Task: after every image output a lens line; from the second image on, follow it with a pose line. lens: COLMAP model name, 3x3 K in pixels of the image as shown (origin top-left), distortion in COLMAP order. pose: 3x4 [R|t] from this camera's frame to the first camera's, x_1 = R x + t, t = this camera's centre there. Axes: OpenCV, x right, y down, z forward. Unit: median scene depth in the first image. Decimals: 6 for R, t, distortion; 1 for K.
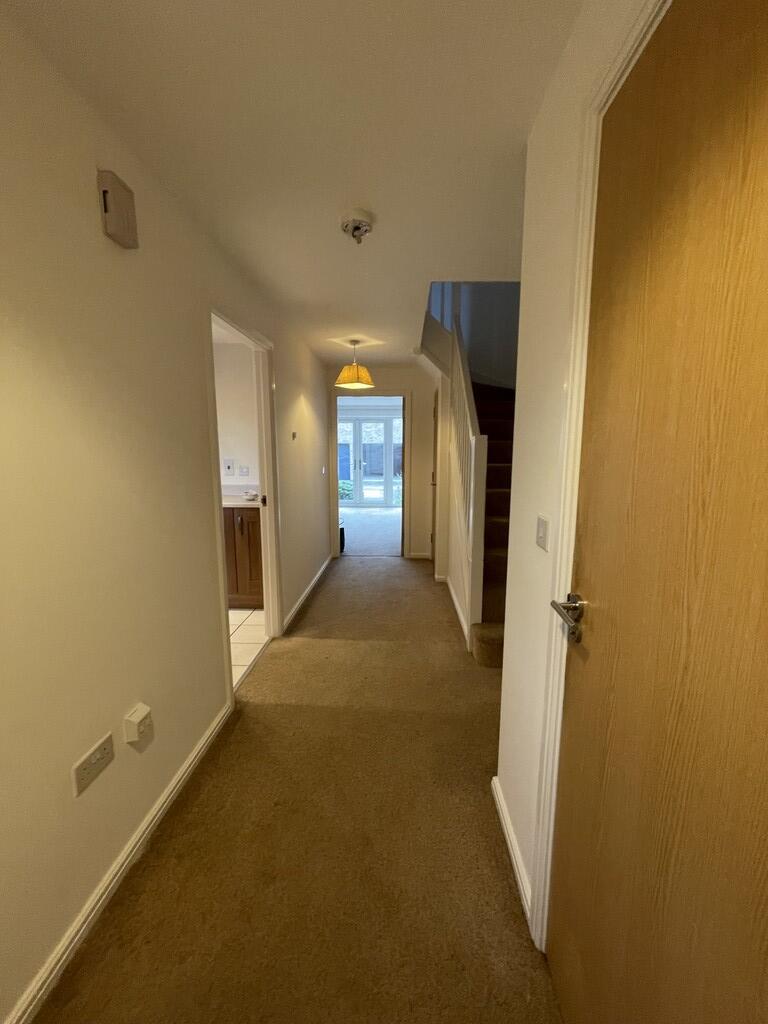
lens RADIAL K [[417.7, 0, 384.7], [0, 417.7, 516.2], [0, 0, 1]] dist [0.004042, 0.000174]
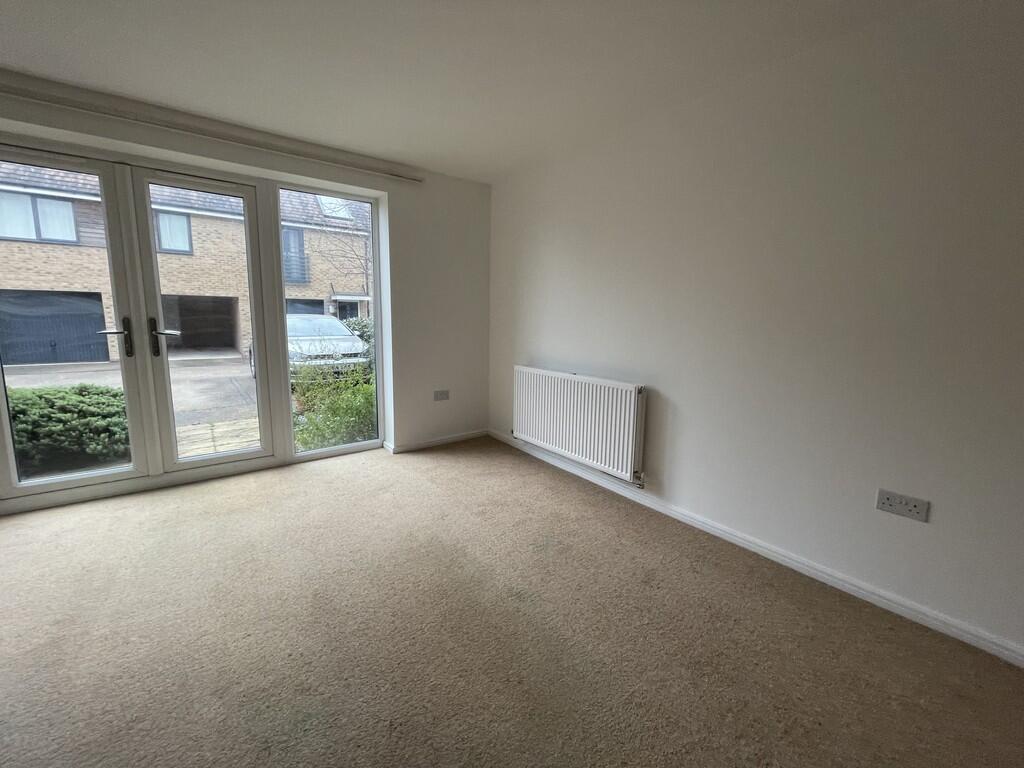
lens RADIAL K [[417.7, 0, 511.7], [0, 417.7, 380.8], [0, 0, 1]] dist [0.004042, 0.000174]
pose [[0.778689, -0.078345, 0.622499, -0.048666], [0.087457, 0.996041, 0.015958, -0.077085], [-0.621285, 0.042016, 0.782458, 0.634209]]
